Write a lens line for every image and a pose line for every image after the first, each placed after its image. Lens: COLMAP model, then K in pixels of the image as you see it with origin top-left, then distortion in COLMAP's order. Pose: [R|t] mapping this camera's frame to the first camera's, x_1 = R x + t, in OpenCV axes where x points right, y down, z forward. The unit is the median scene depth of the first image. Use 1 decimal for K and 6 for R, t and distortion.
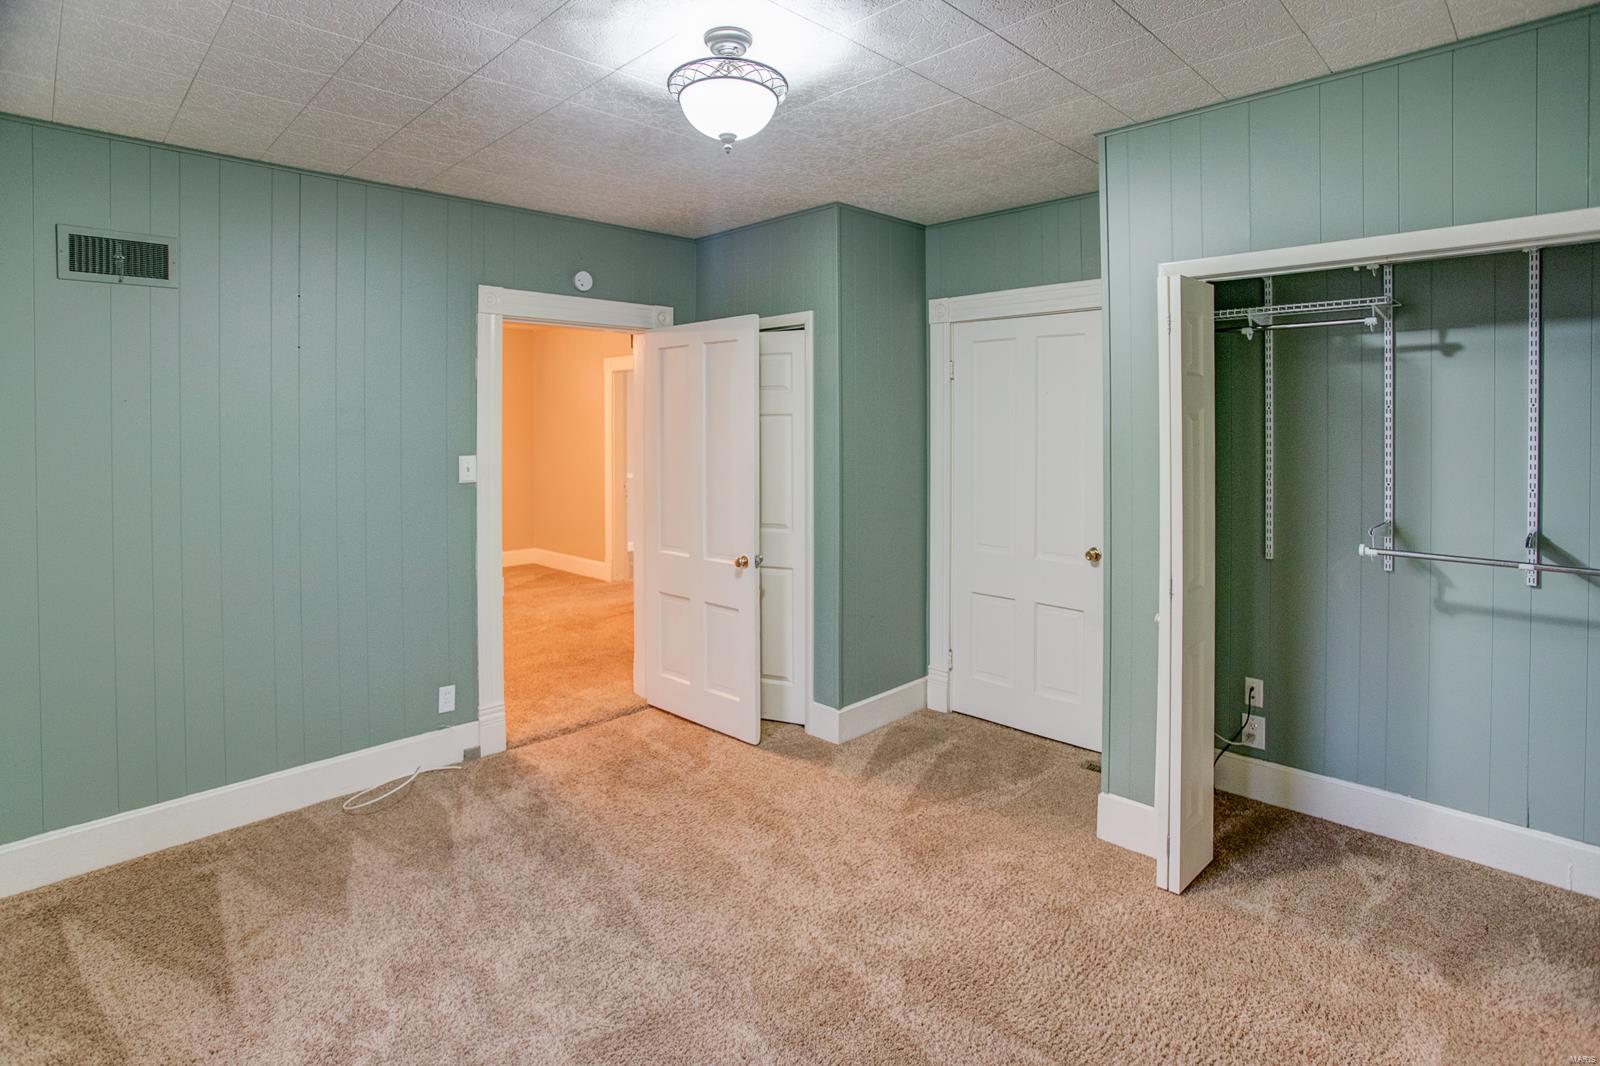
lens RADIAL K [[821.3, 0, 801.8], [0, 821.3, 524.4], [0, 0, 1]] dist [-0.076085, 0.036927]
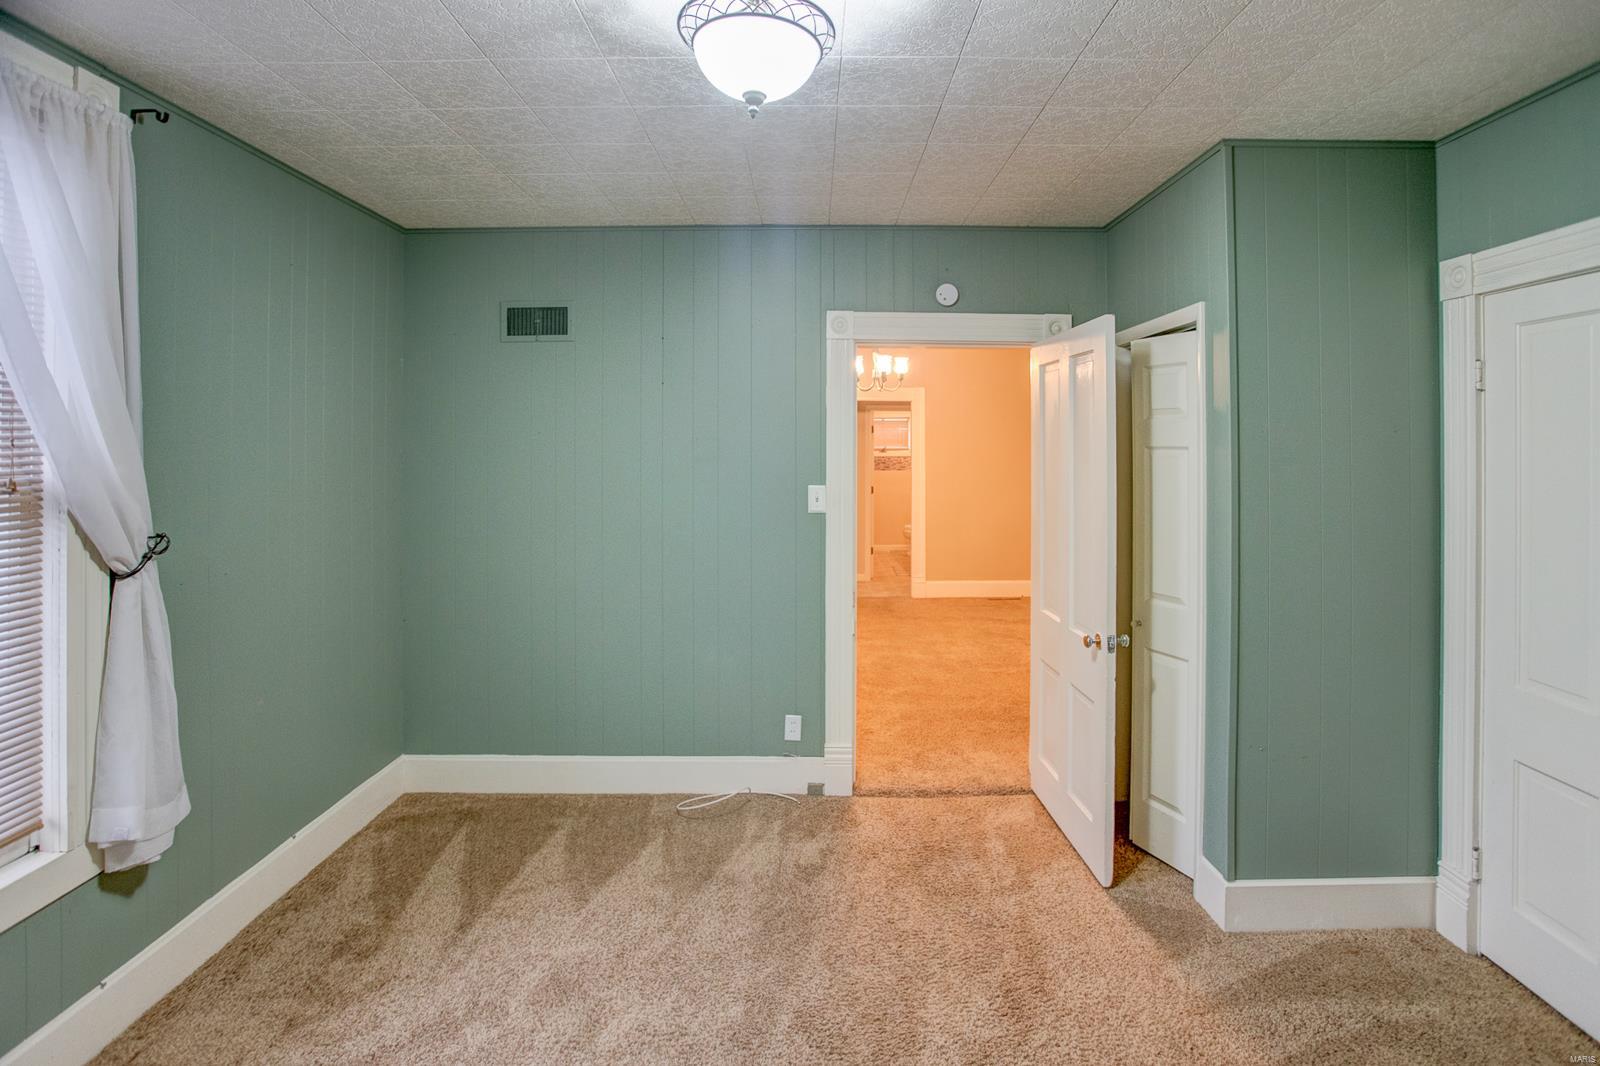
lens RADIAL K [[829.7, 0, 808.5], [0, 829.7, 493.6], [0, 0, 1]] dist [-0.075838, 0.037885]
pose [[0.700855, 0.050705, -0.711499, 0.279946], [-0.090752, 0.995703, -0.018436, -0.052874], [0.707507, 0.077491, 0.702445, 0.278994]]
